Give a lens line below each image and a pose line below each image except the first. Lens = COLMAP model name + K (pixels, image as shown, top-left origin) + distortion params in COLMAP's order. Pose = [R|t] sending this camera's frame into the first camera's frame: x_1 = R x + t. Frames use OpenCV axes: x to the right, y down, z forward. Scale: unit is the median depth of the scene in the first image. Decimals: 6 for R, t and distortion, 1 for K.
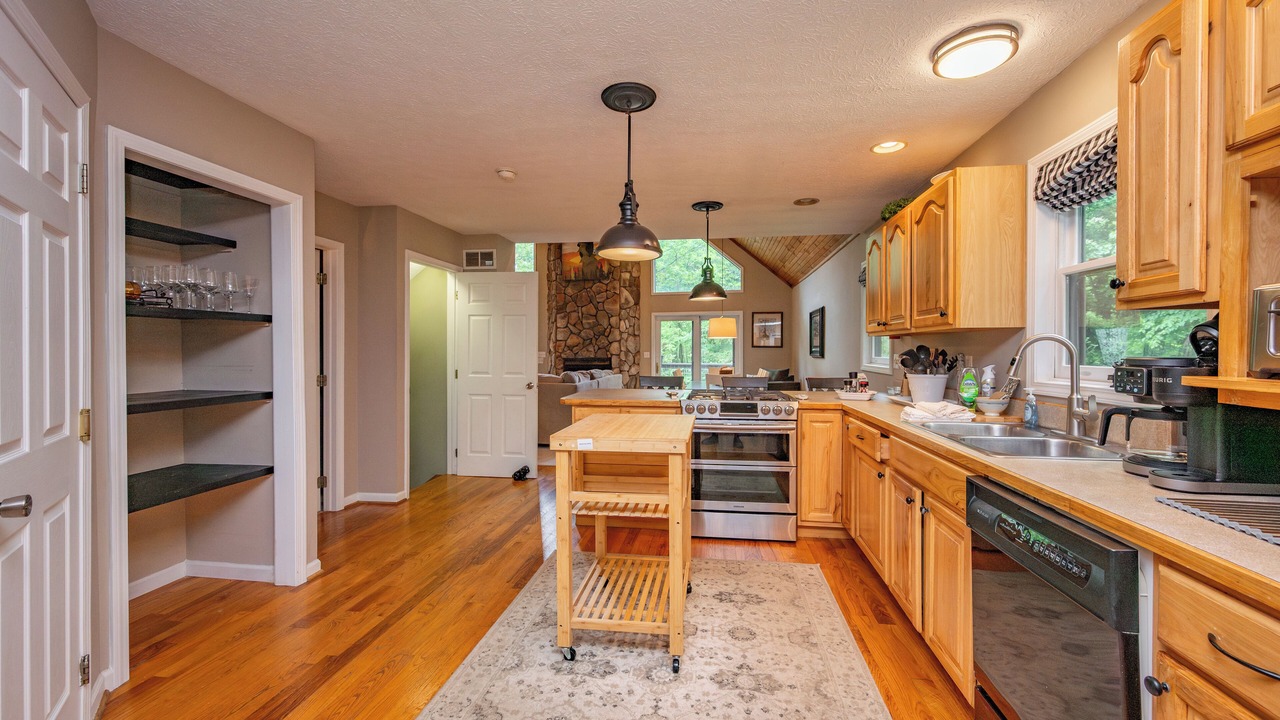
lens RADIAL K [[515.5, 0, 643.5], [0, 515.5, 357.9], [0, 0, 1]] dist [0.000506, 0.000013]
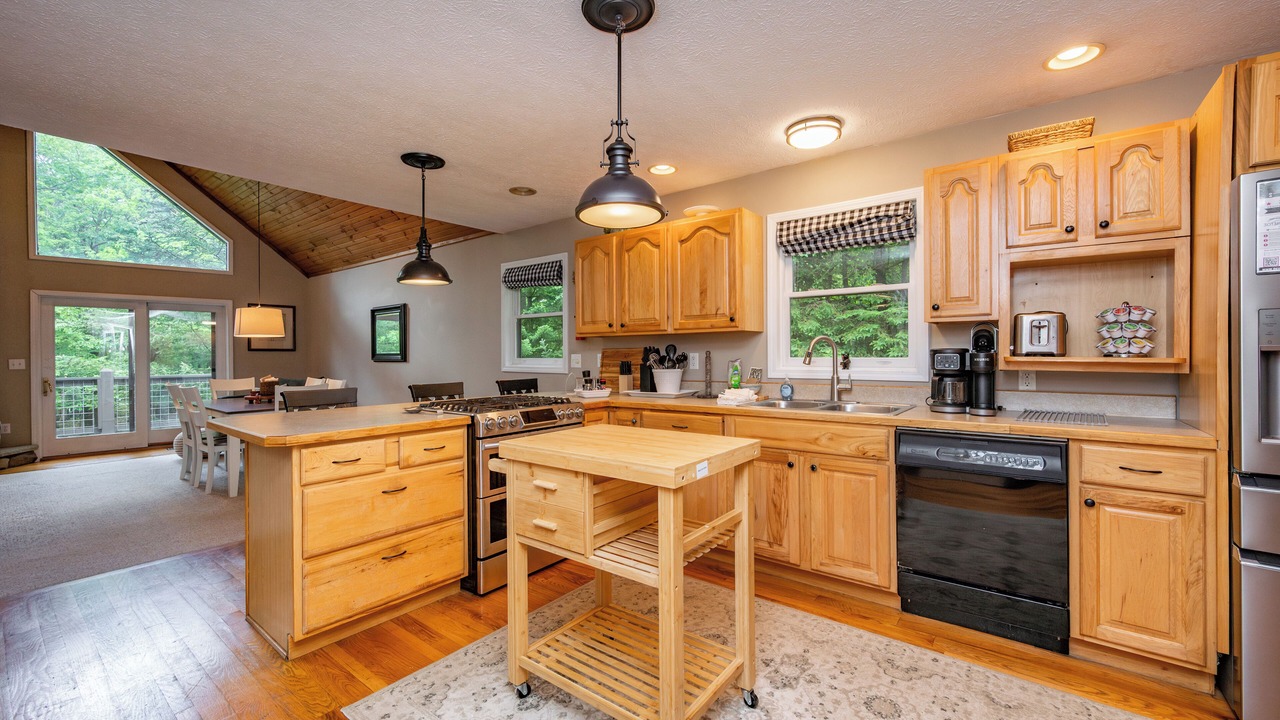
lens RADIAL K [[515.5, 0, 643.5], [0, 515.5, 357.9], [0, 0, 1]] dist [0.000506, 0.000013]
pose [[0.494917, -0.013808, 0.868830, -0.378347], [0.021744, 0.999757, 0.003503, 0.000161], [-0.868668, 0.017158, 0.495097, 0.338864]]
